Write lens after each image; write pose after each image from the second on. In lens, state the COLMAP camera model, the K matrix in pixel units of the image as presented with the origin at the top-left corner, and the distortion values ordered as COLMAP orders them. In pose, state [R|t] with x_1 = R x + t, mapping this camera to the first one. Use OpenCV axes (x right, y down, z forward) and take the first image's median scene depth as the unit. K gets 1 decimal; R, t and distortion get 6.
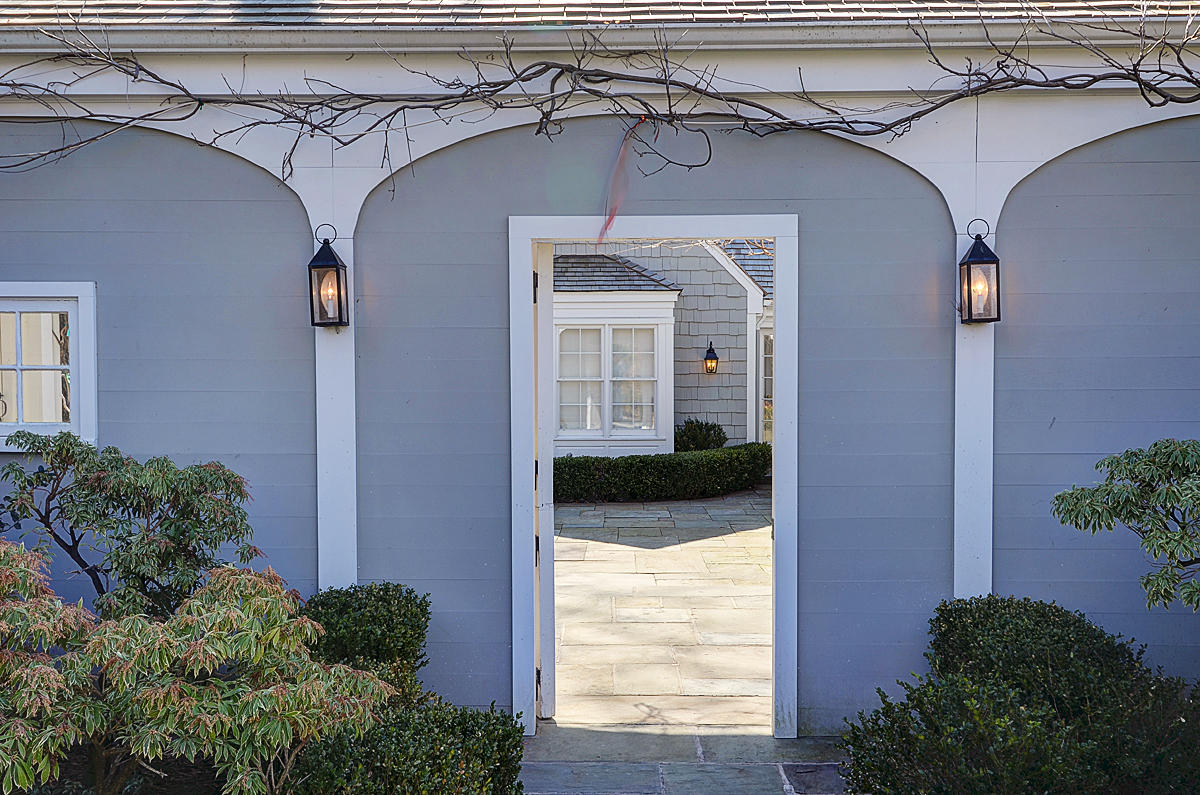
lens RADIAL K [[1246.3, 0, 599.4], [0, 1246.3, 396.4], [0, 0, 1]] dist [-0.027864, 0.000000]
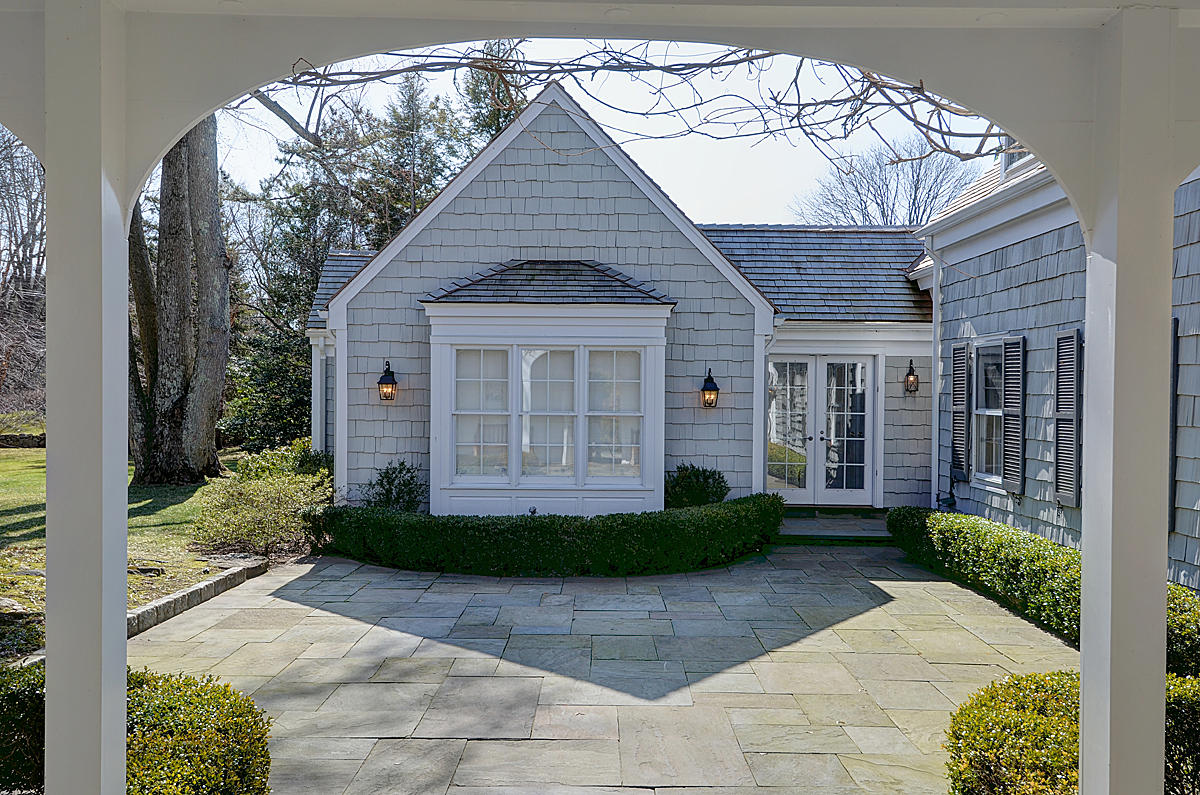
lens RADIAL K [[1032.7, 0, 597.1], [0, 1032.7, 393.6], [0, 0, 1]] dist [0.013244, 0.001182]
pose [[0.999803, 0.011791, 0.015940, 0.005409], [-0.011463, 0.999725, -0.020466, -0.013344], [-0.016177, 0.020280, 0.999663, 0.332787]]
